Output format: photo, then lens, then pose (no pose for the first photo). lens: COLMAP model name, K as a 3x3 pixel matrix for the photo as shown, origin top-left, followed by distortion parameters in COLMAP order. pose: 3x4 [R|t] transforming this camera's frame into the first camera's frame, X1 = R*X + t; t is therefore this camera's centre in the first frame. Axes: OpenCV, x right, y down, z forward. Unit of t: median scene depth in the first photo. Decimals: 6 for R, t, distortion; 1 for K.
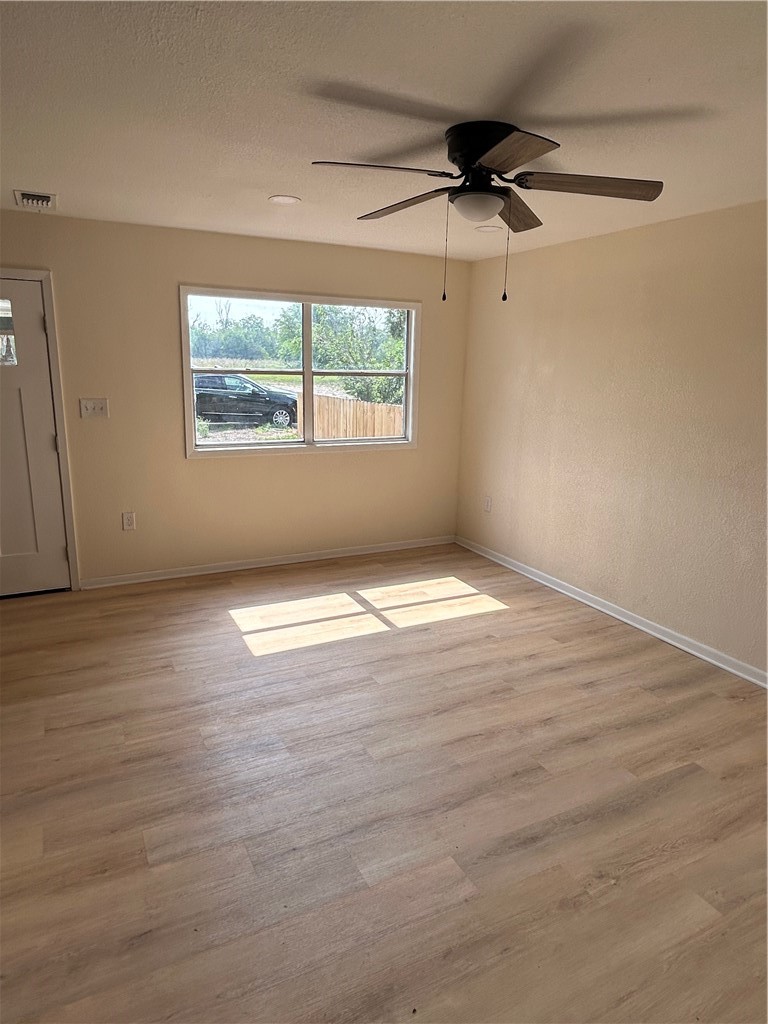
lens RADIAL K [[635.9, 0, 384.0], [0, 635.9, 512.0], [0, 0, 1]] dist [-0.004579, -0.000885]
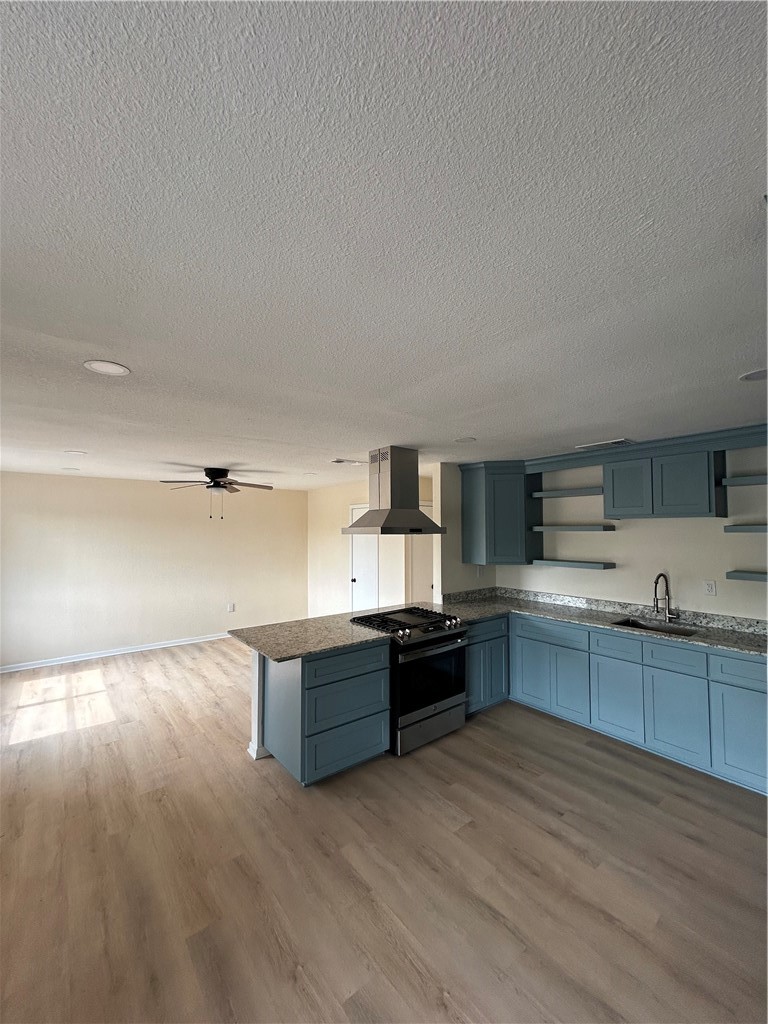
lens RADIAL K [[415.0, 0, 384.0], [0, 415.0, 512.0], [0, 0, 1]] dist [0.000985, -0.000165]
pose [[-0.200637, 0.021929, 0.979420, -1.426086], [0.222233, 0.974705, 0.023702, -0.166600], [-0.954126, 0.222415, -0.200435, 0.452428]]
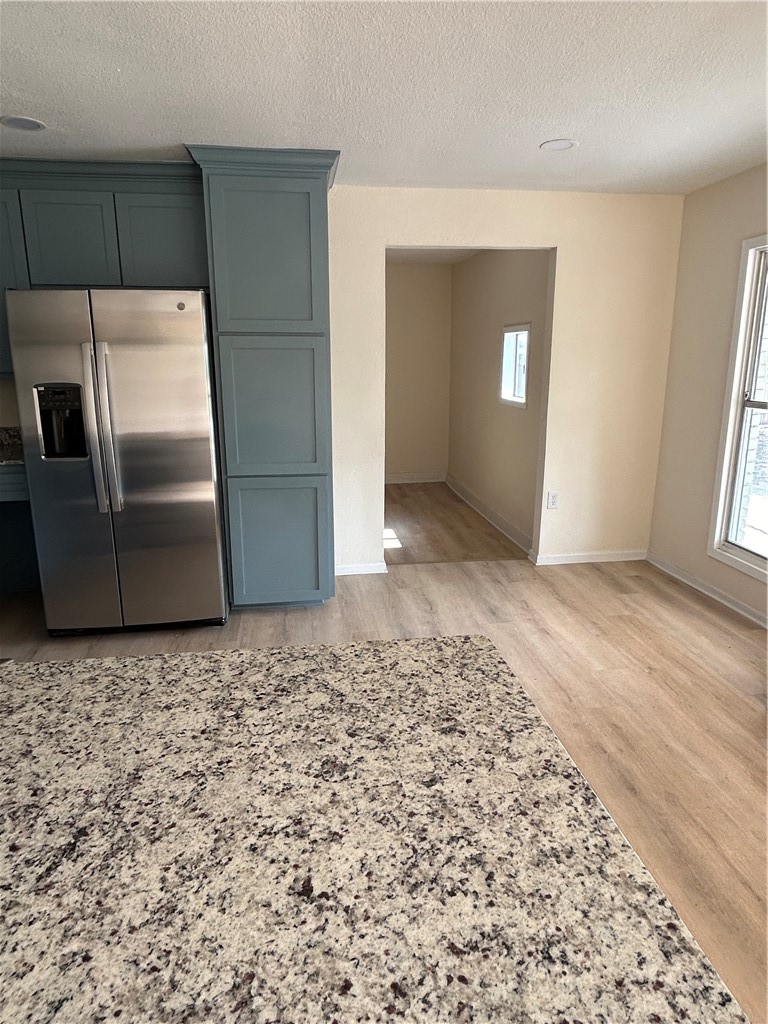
lens RADIAL K [[635.9, 0, 384.0], [0, 635.9, 512.0], [0, 0, 1]] dist [-0.004579, -0.000885]
pose [[-0.328272, 0.206332, -0.921772, -0.297799], [-0.224995, 0.930683, 0.288455, -0.101250], [0.917396, 0.302085, -0.259094, 0.567142]]
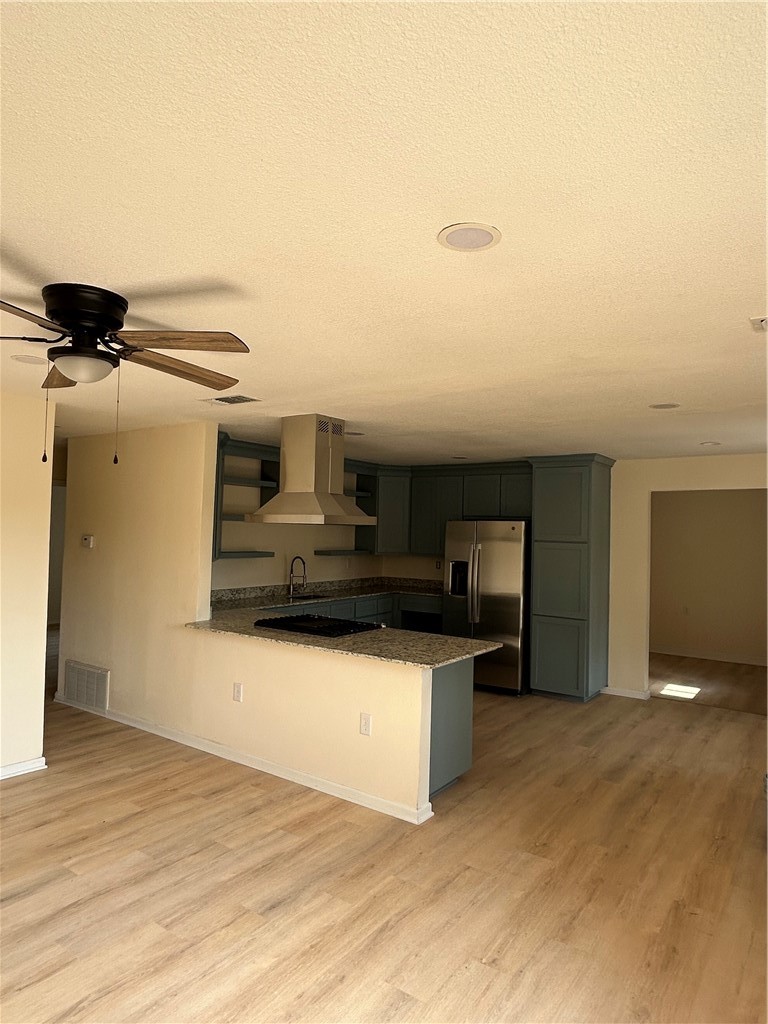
lens RADIAL K [[635.9, 0, 384.0], [0, 635.9, 512.0], [0, 0, 1]] dist [-0.004579, -0.000885]
pose [[-0.881671, -0.058279, -0.468252, 0.134219], [-0.152620, 0.974224, 0.166117, -0.352088], [0.446501, 0.217925, -0.867840, 1.446608]]
